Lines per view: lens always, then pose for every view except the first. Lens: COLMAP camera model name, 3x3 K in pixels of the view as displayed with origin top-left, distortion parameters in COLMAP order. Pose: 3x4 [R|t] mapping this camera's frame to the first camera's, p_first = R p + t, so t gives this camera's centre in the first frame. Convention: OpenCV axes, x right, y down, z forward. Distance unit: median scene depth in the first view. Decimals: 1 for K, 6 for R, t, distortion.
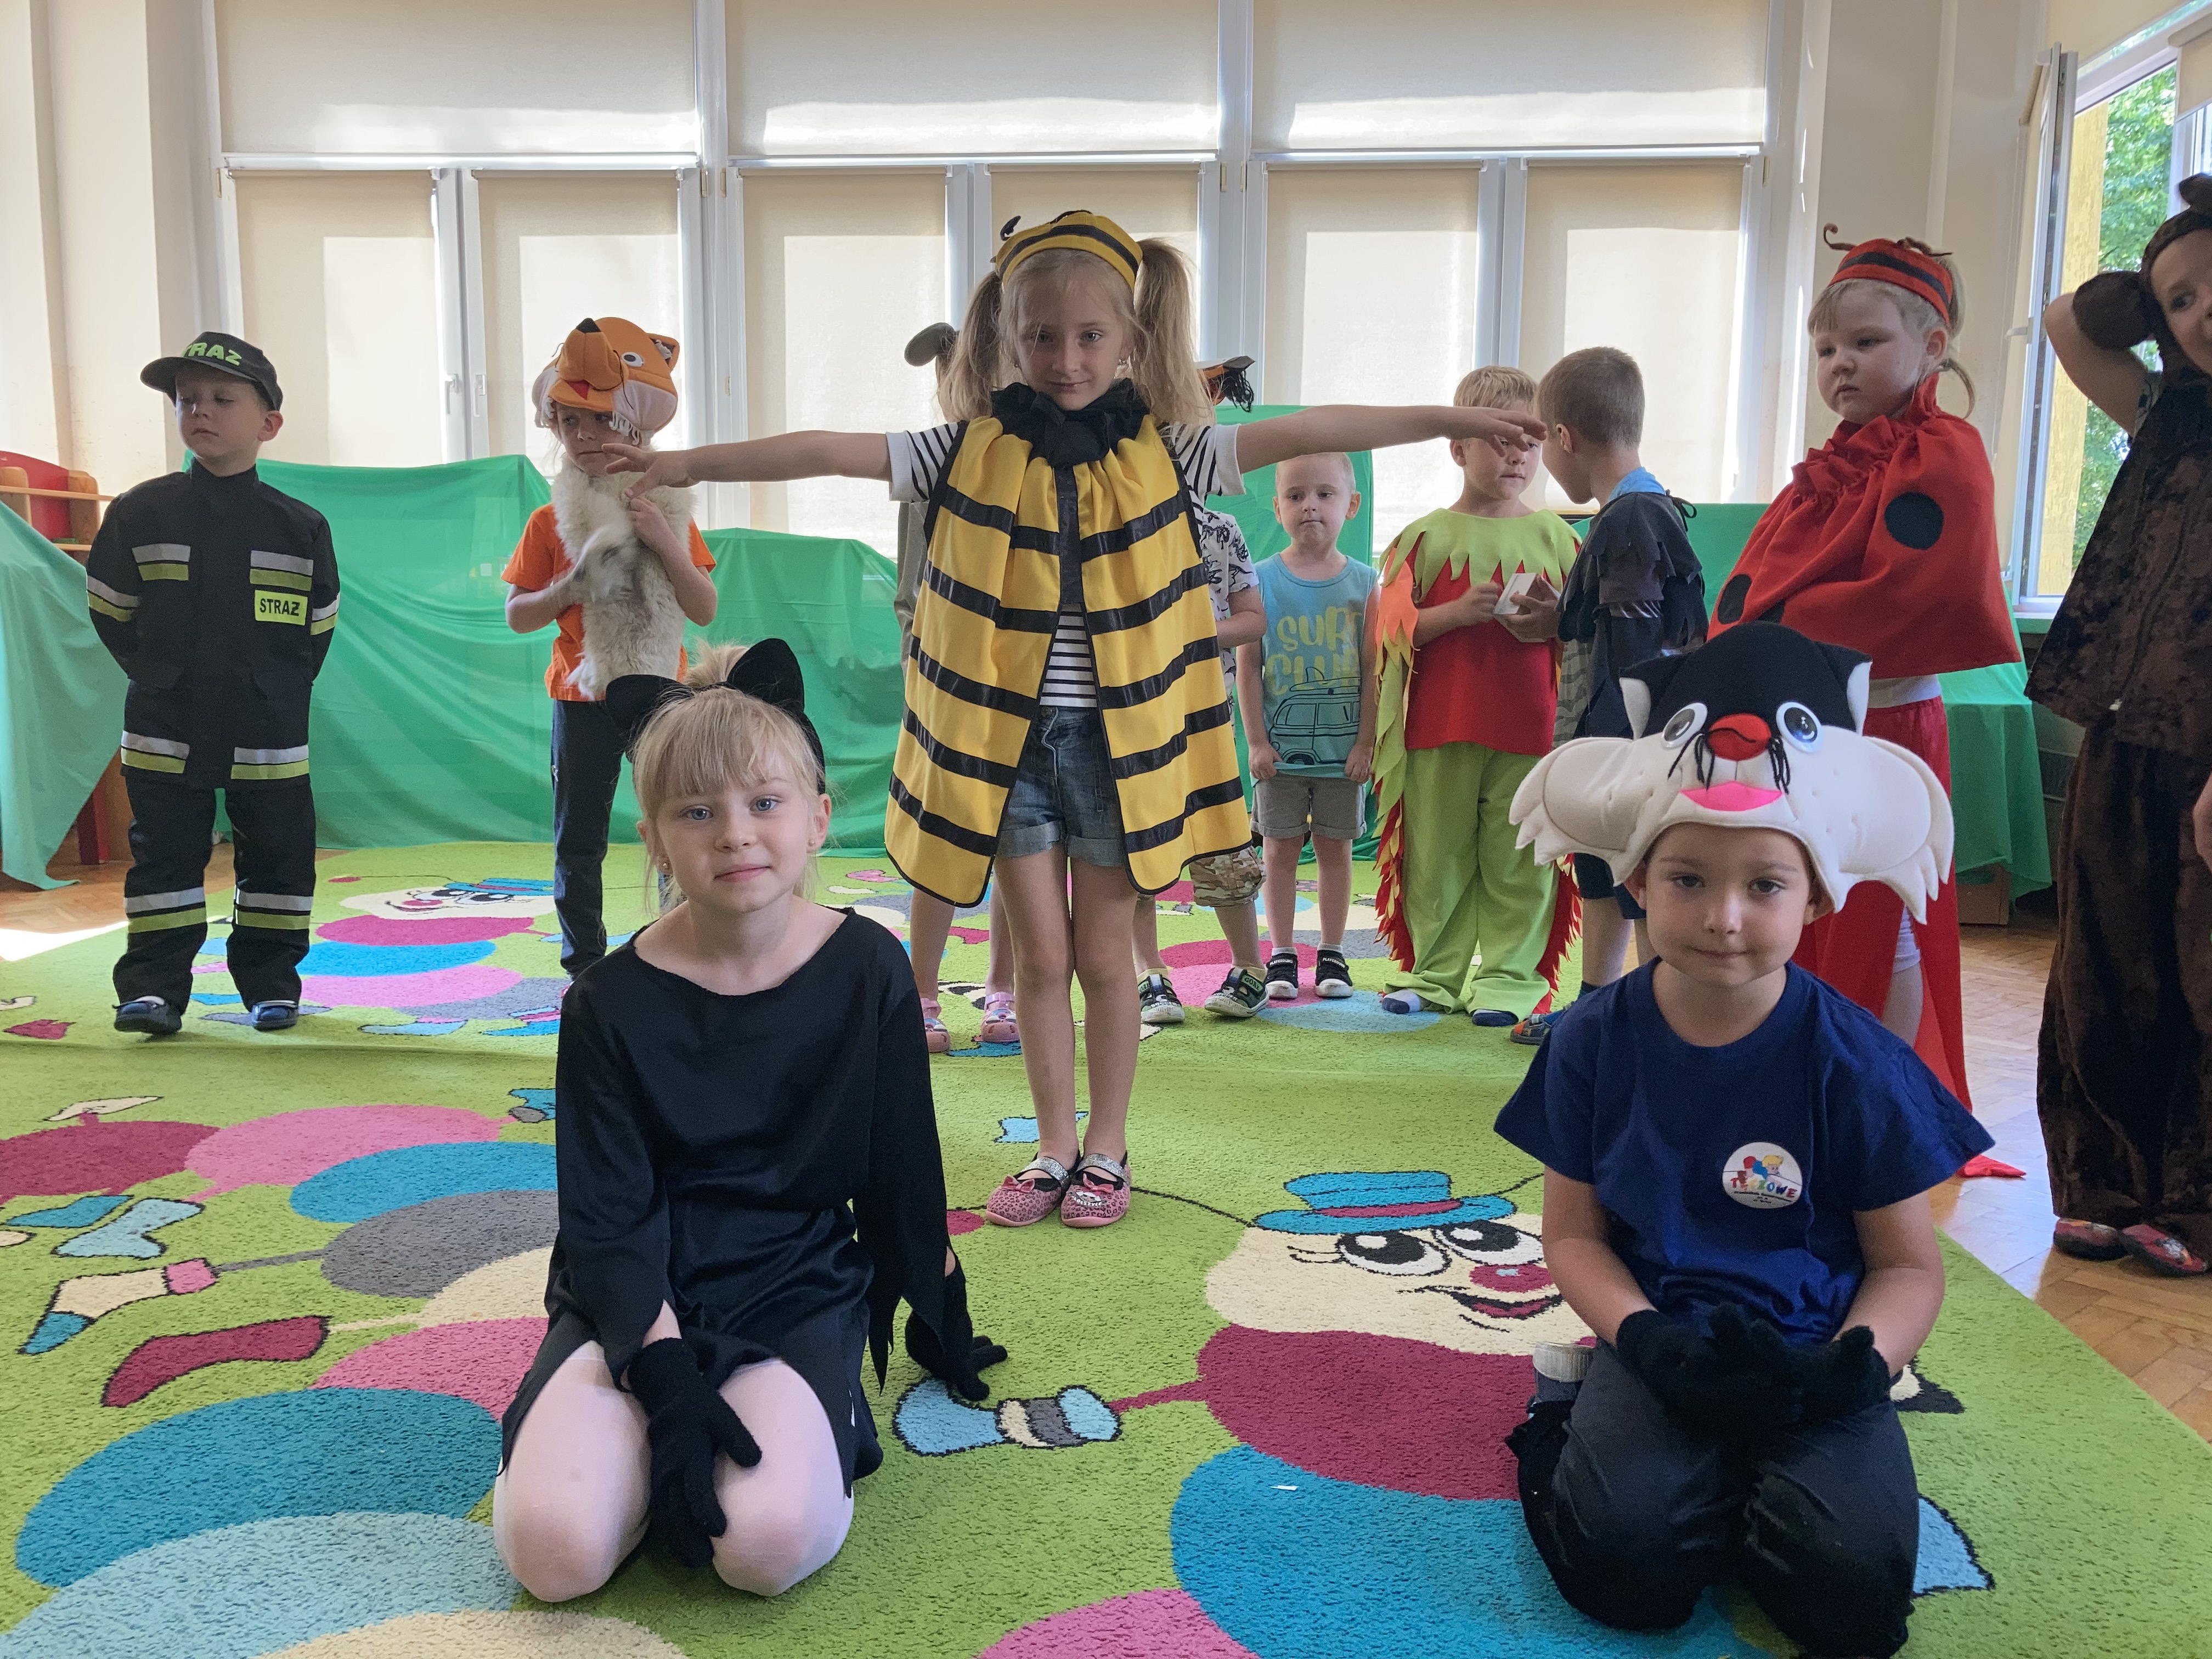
lens RADIAL K [[1830.1, 0, 1081.2], [0, 1830.1, 826.2], [0, 0, 1]] dist [0.014232, 0.001975]
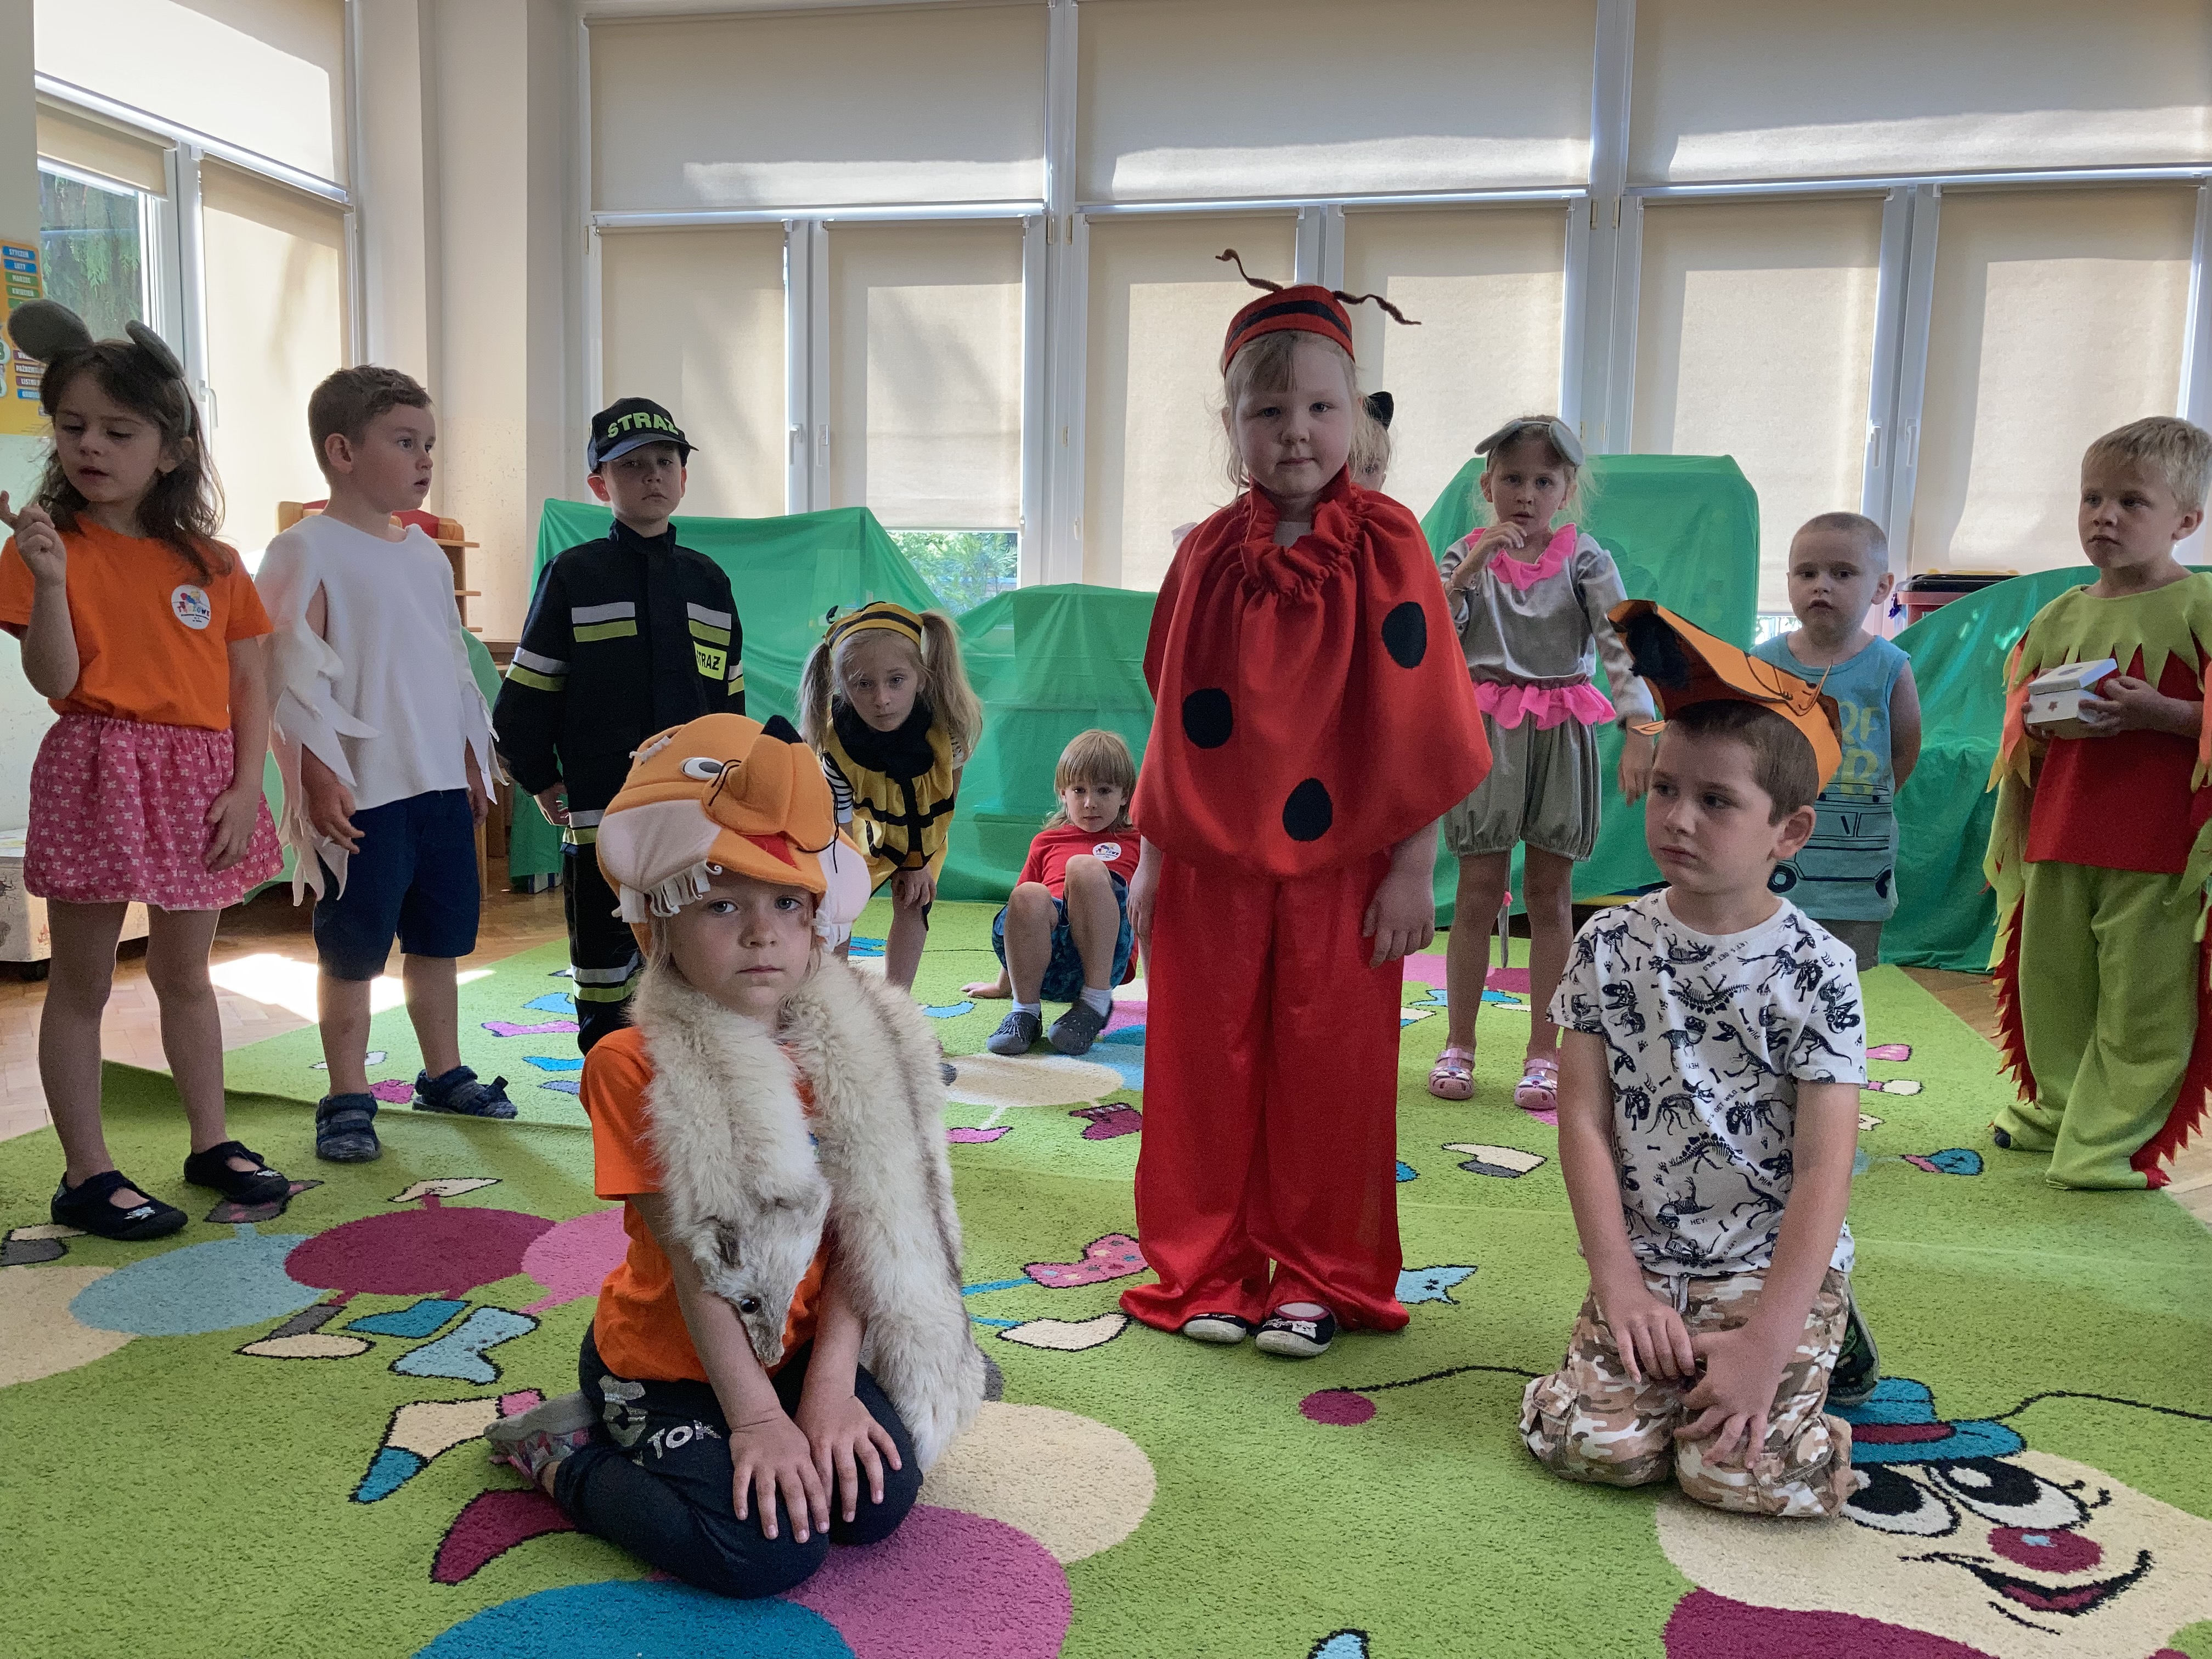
lens RADIAL K [[1821.9, 0, 1089.0], [0, 1821.9, 816.2], [0, 0, 1]] dist [0.030141, -0.036722]
pose [[0.987494, 0.031201, -0.154538, -0.064204], [-0.034805, 0.999180, -0.020671, -0.044713], [0.153767, 0.025791, 0.987771, 0.112345]]
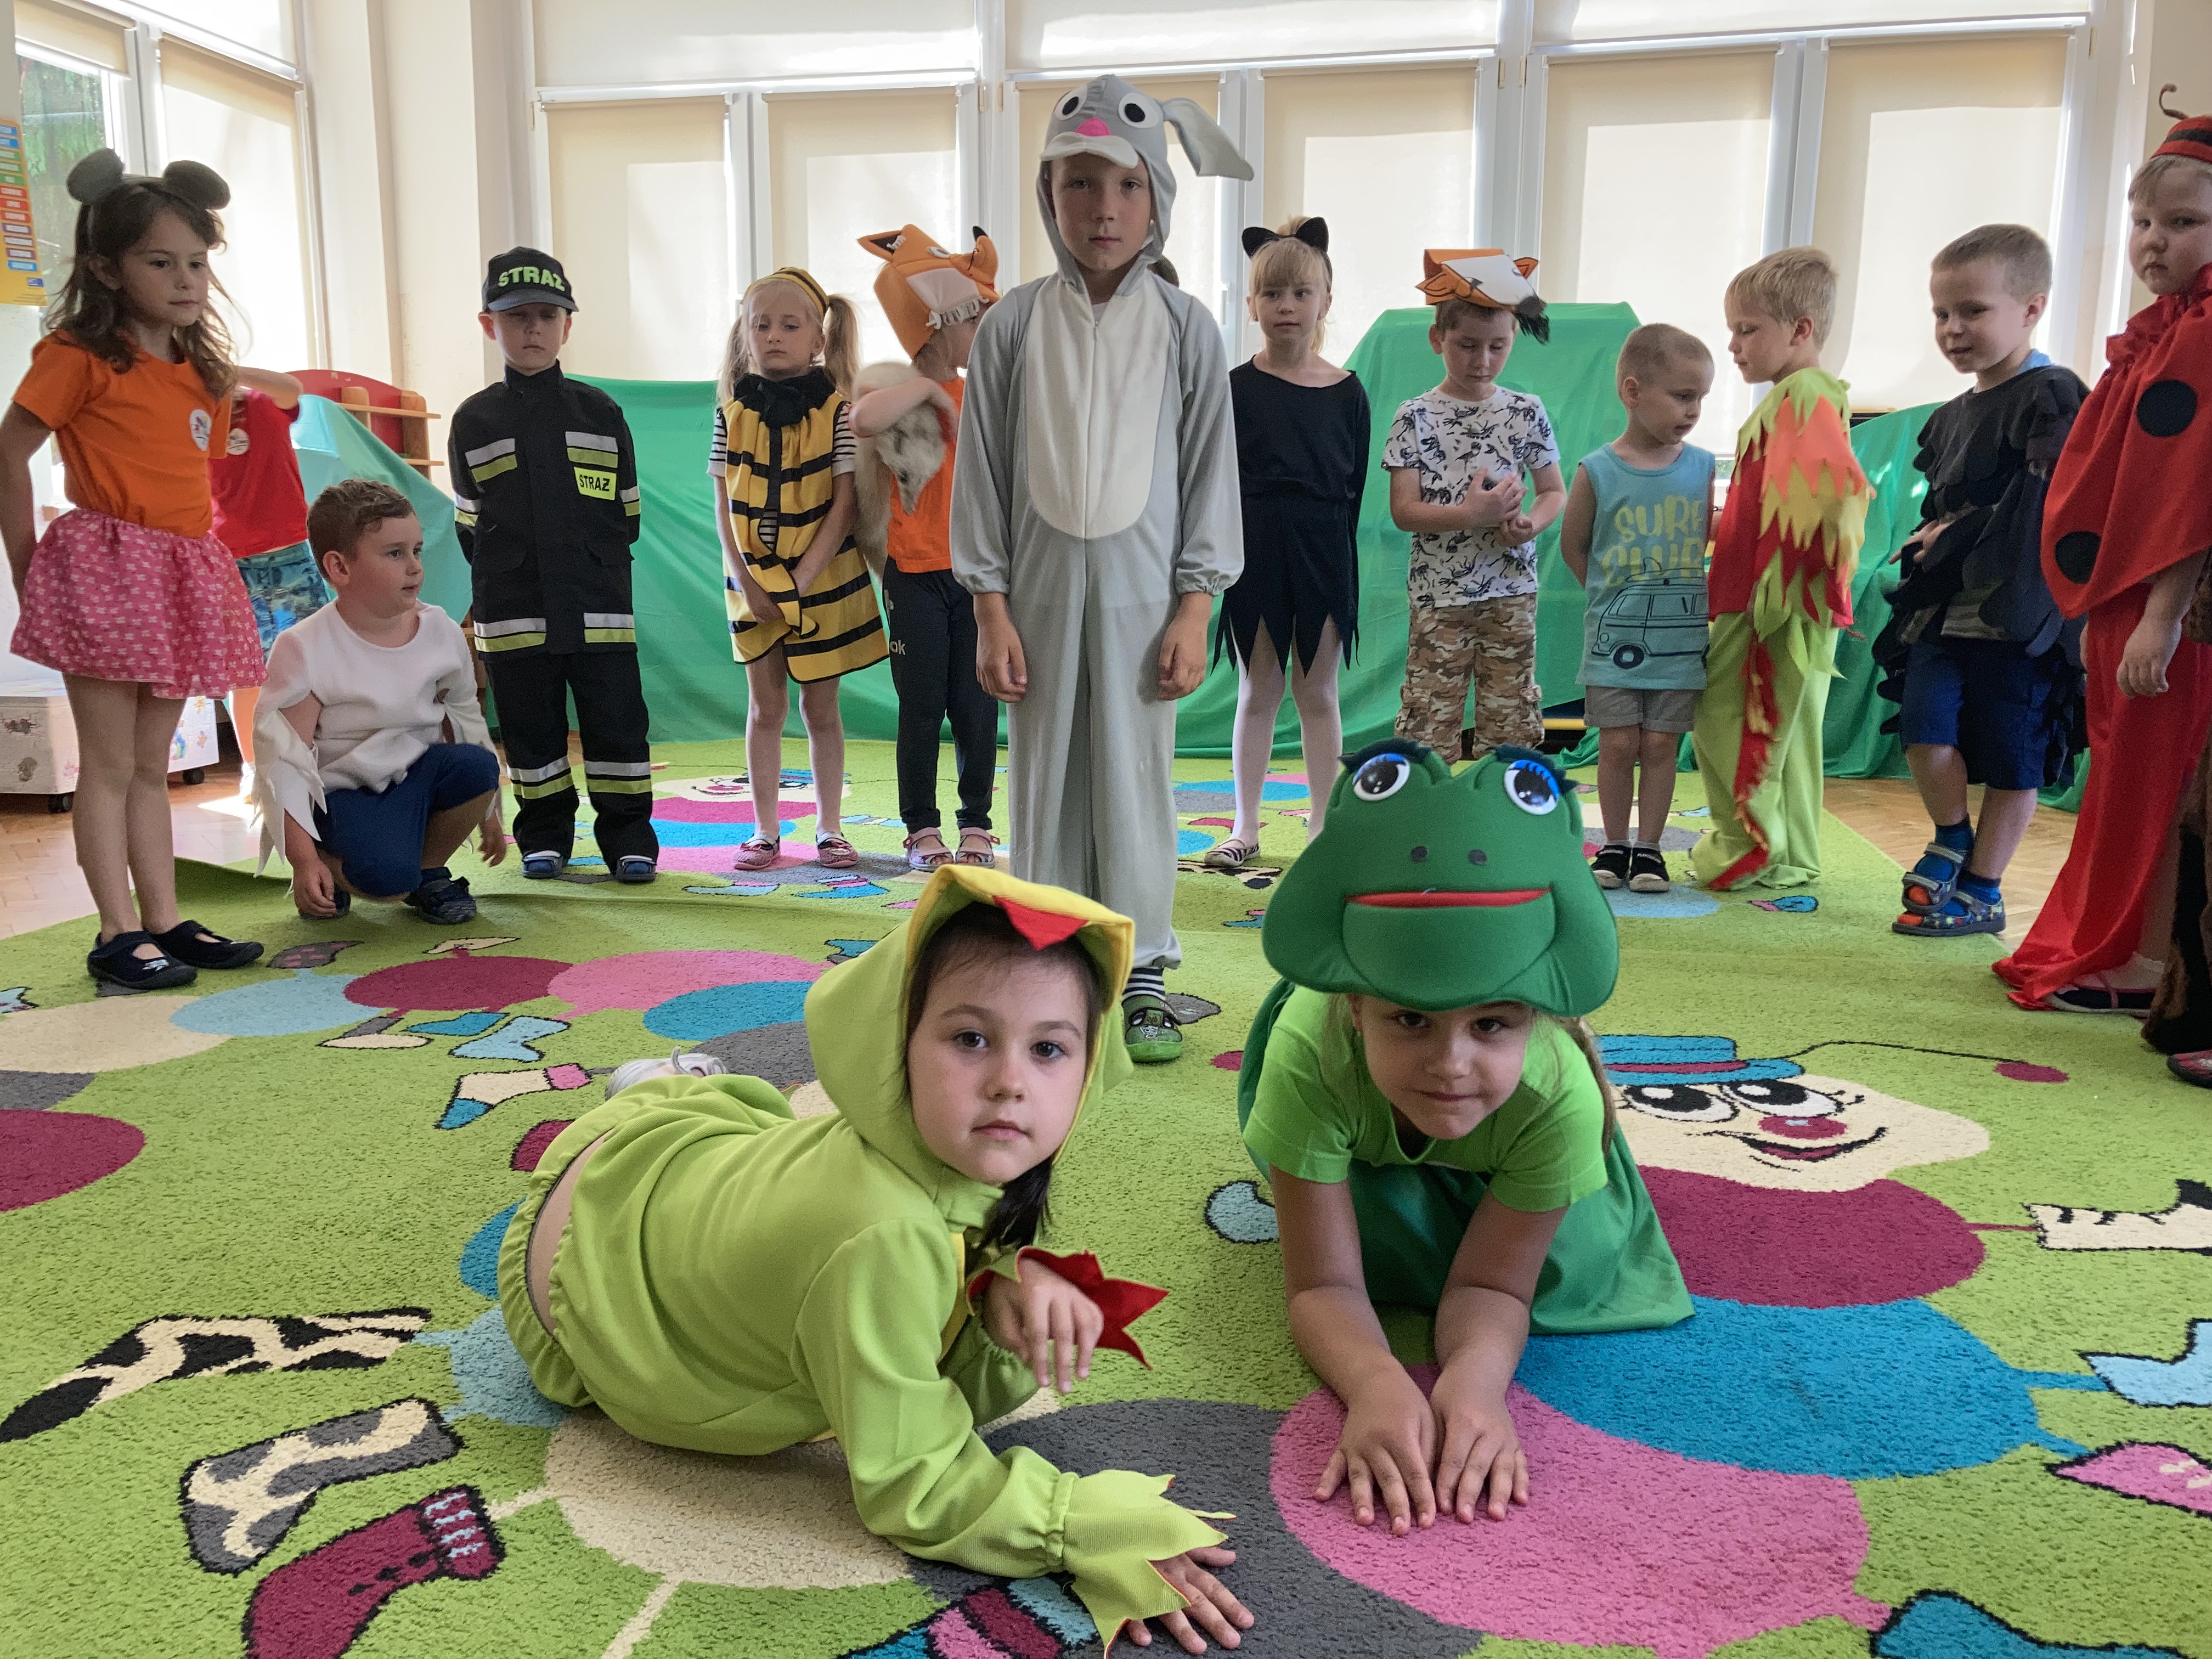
lens RADIAL K [[1834.5, 0, 1064.8], [0, 1834.5, 824.7], [0, 0, 1]] dist [-0.000689, 0.019961]
pose [[0.990315, 0.018868, -0.137549, -0.031434], [-0.013894, 0.999217, 0.037035, 0.042879], [0.138141, -0.034766, 0.989802, -0.057085]]
